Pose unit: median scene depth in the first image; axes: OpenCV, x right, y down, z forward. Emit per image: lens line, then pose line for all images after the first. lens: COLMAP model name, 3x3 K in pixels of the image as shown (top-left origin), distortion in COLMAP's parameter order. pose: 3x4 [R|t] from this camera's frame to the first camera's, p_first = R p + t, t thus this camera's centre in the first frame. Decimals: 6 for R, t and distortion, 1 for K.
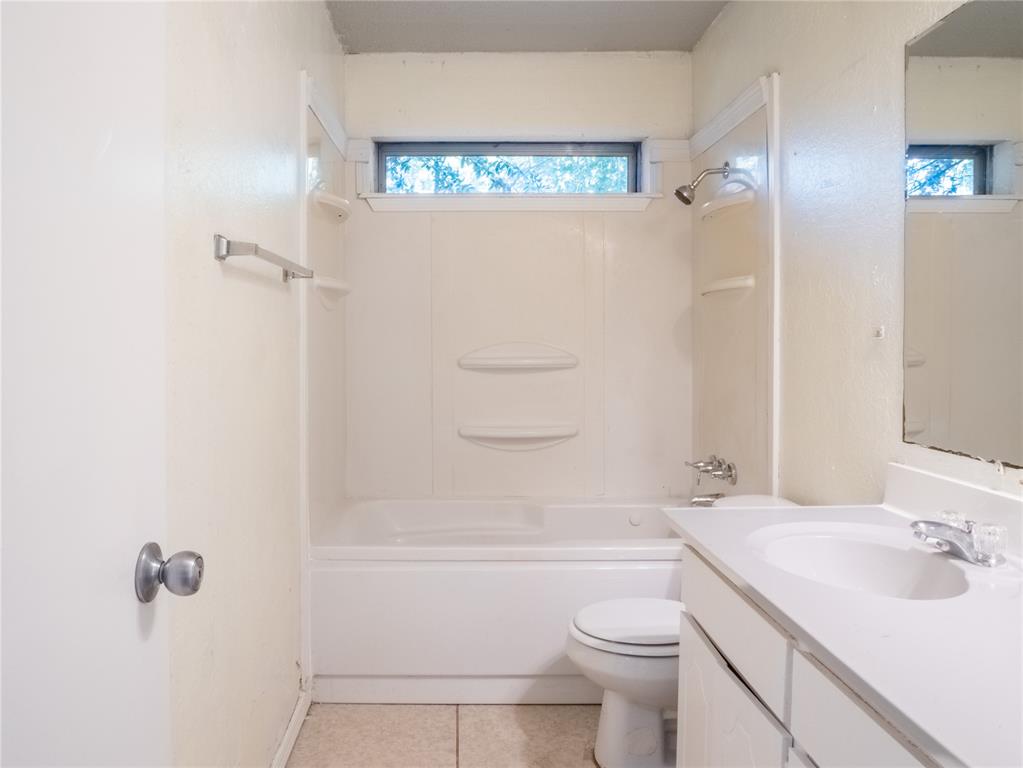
lens RADIAL K [[793.2, 0, 510.3], [0, 793.2, 360.8], [0, 0, 1]] dist [-0.021123, 0.001498]
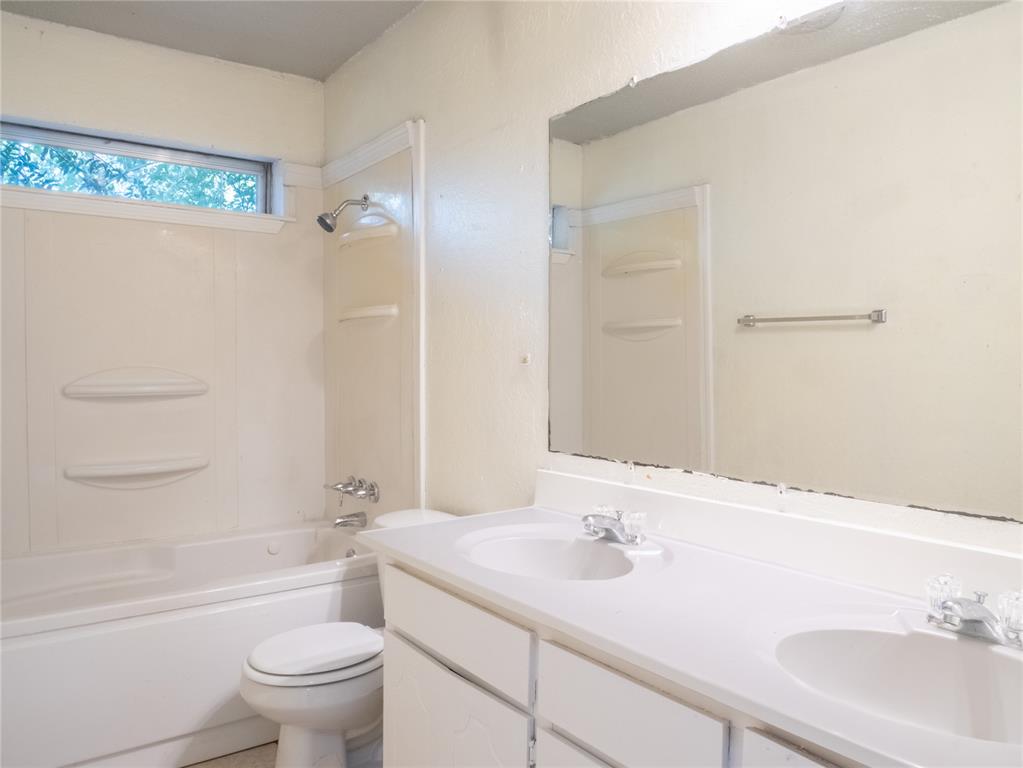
lens RADIAL K [[760.3, 0, 511.5], [0, 760.3, 384.0], [0, 0, 1]] dist [-0.028675, 0.005472]
pose [[0.809980, -0.010956, 0.586355, -0.161365], [0.010990, 0.999933, 0.003503, -0.002678], [-0.586355, 0.003606, 0.810047, 0.074353]]
